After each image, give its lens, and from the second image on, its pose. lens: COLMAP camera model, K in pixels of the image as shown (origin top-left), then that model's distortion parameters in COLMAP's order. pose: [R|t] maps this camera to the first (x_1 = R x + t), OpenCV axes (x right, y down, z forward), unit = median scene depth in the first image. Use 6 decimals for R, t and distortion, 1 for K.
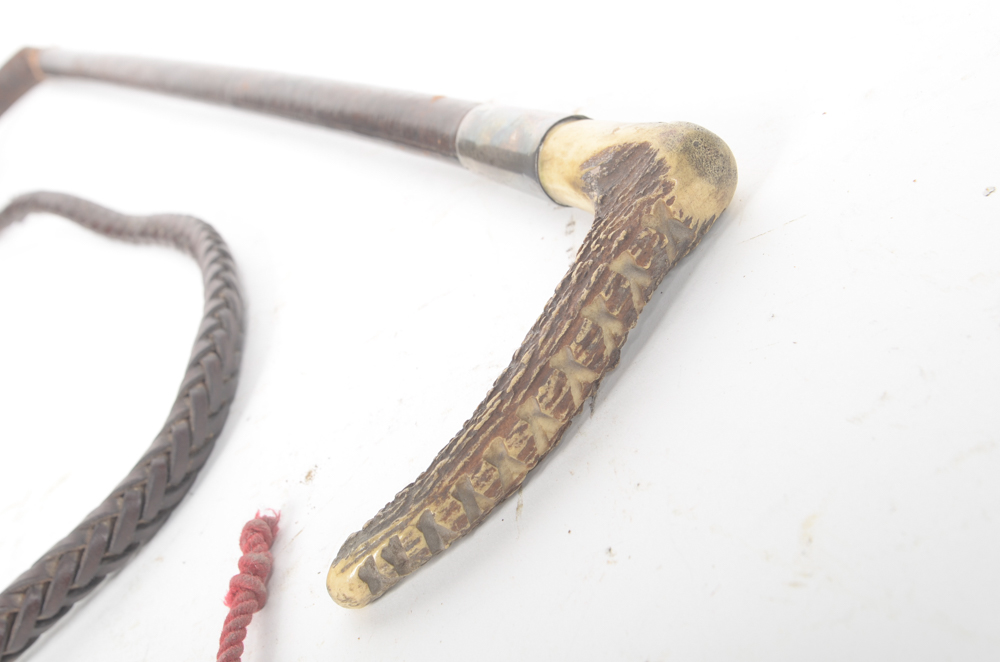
lens RADIAL K [[1453.3, 0, 500.0], [0, 1453.3, 331.0], [0, 0, 1]] dist [-0.002725, -0.005920]
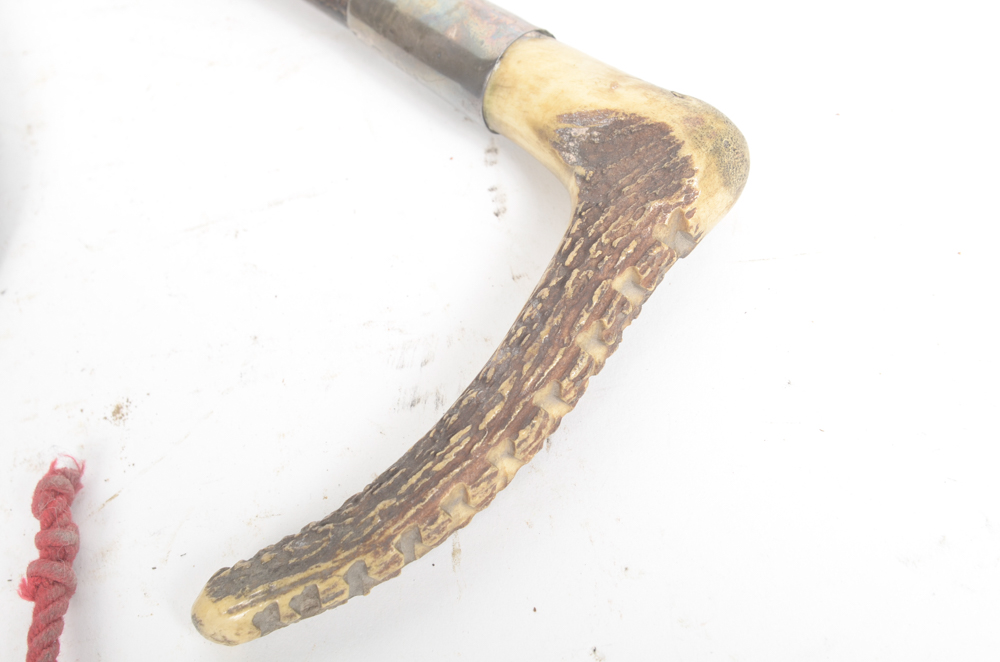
lens RADIAL K [[1445.9, 0, 500.0], [0, 1445.9, 331.0], [0, 0, 1]] dist [0.018480, 0.035553]
pose [[0.907918, 0.108697, 0.404808, -0.314740], [-0.215403, 0.949497, 0.228161, -0.194692], [-0.359564, -0.294348, 0.885479, 0.295812]]
